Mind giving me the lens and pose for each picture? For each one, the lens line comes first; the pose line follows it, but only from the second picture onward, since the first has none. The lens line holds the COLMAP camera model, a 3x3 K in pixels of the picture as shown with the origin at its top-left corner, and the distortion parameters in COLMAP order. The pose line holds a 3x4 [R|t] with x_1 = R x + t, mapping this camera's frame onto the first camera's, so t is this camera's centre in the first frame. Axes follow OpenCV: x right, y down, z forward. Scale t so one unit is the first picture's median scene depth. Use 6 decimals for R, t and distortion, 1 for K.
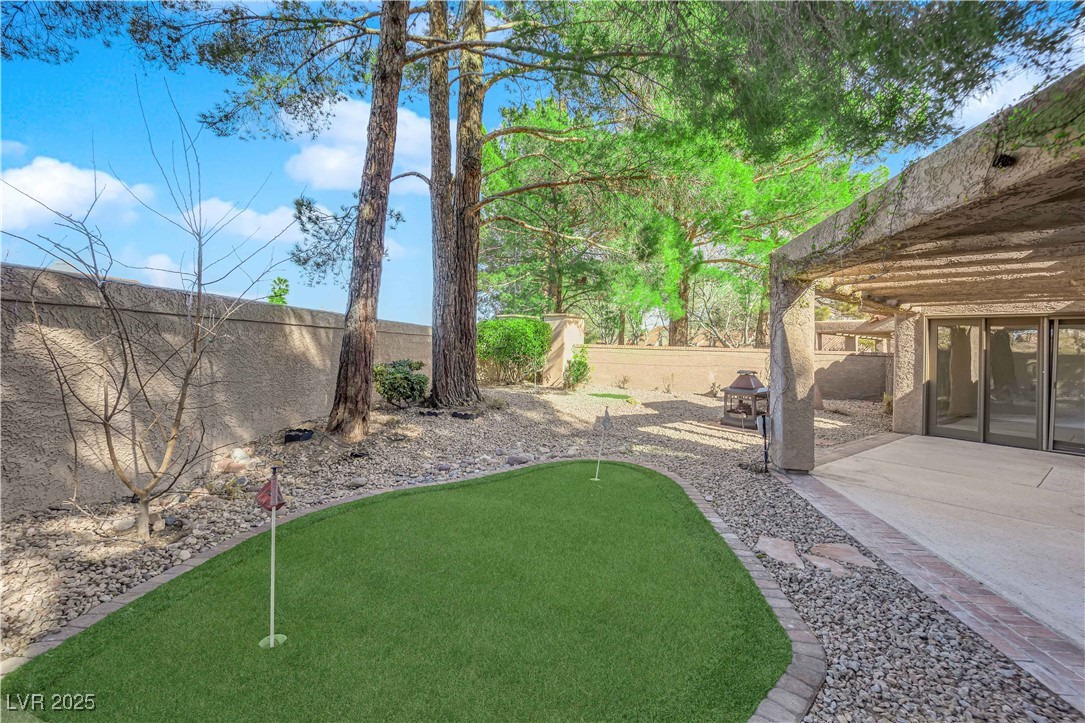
lens RADIAL K [[457.8, 0, 541.5], [0, 457.8, 351.1], [0, 0, 1]] dist [-0.000985, -0.000028]
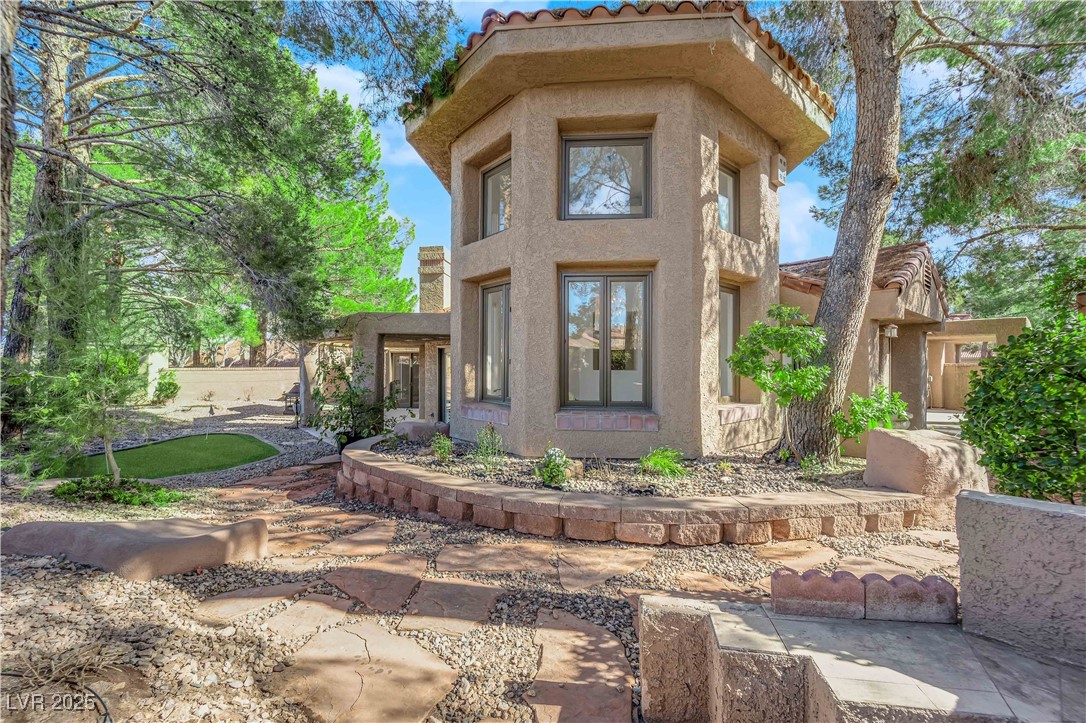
lens RADIAL K [[435.4, 0, 542.6], [0, 435.4, 359.0], [0, 0, 1]] dist [-0.006649, -0.005569]
pose [[0.653799, -0.014014, 0.756538, -0.221374], [0.017572, 0.999840, 0.003334, -0.042150], [-0.756464, 0.011114, 0.653941, -0.887339]]
